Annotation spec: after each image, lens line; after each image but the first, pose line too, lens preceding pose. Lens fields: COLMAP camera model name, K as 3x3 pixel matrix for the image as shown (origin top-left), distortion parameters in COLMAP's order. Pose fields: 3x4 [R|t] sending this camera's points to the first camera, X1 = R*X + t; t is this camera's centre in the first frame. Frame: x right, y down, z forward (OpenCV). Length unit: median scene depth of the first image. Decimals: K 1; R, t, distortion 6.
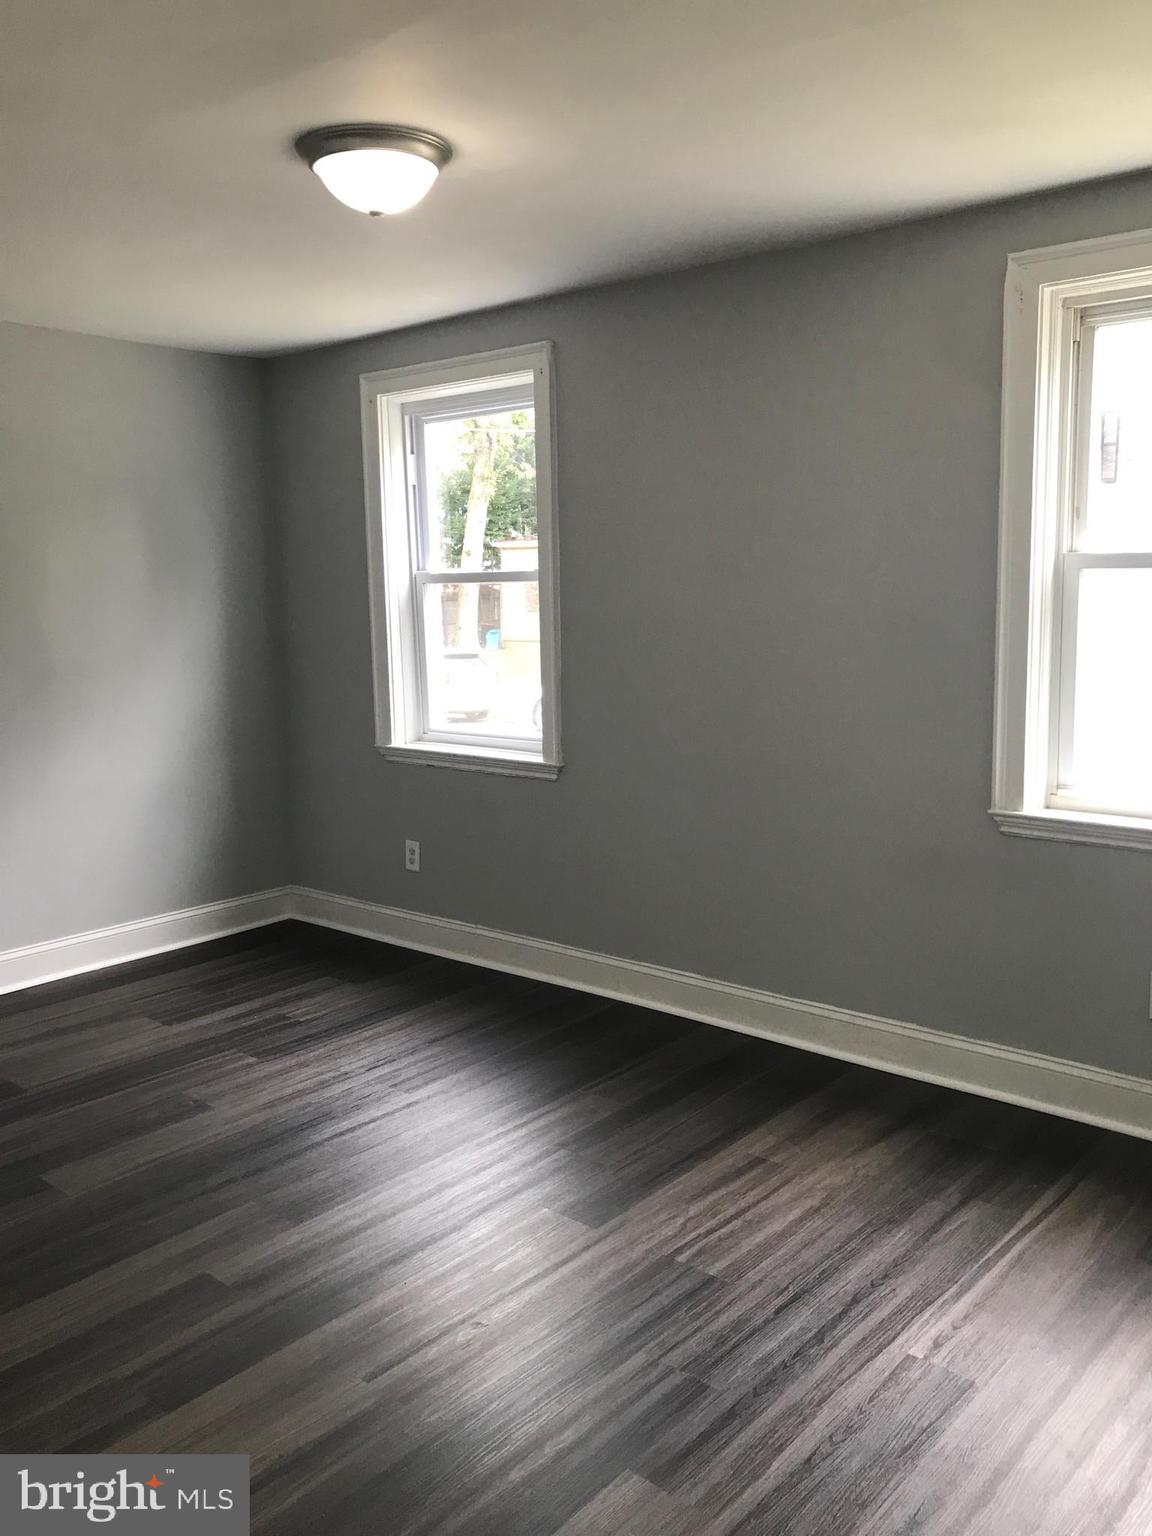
lens RADIAL K [[1274.4, 0, 582.3], [0, 1274.4, 758.0], [0, 0, 1]] dist [0.030542, -0.041272]
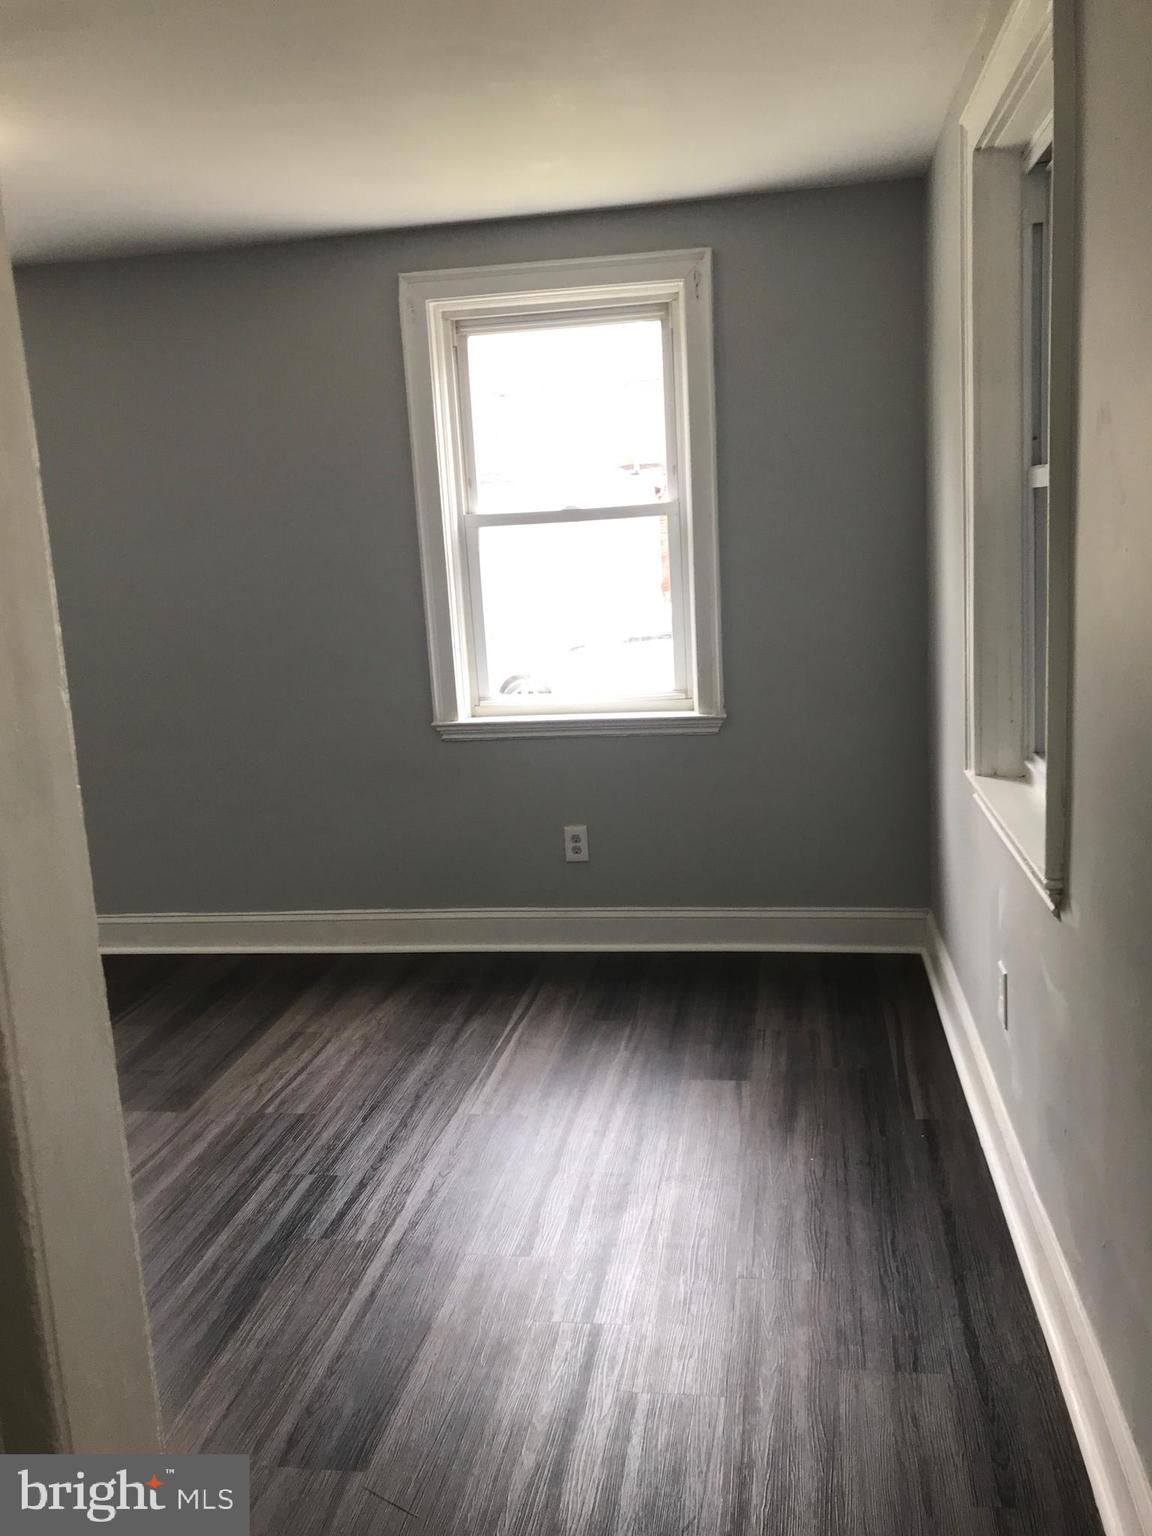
lens RADIAL K [[1274.4, 0, 564.3], [0, 1274.4, 780.6], [0, 0, 1]] dist [0.030542, -0.041272]
pose [[0.859058, -0.128635, 0.495451, -0.223170], [0.113668, 0.991682, 0.060385, 0.040856], [-0.499098, 0.004443, 0.866534, -0.165087]]
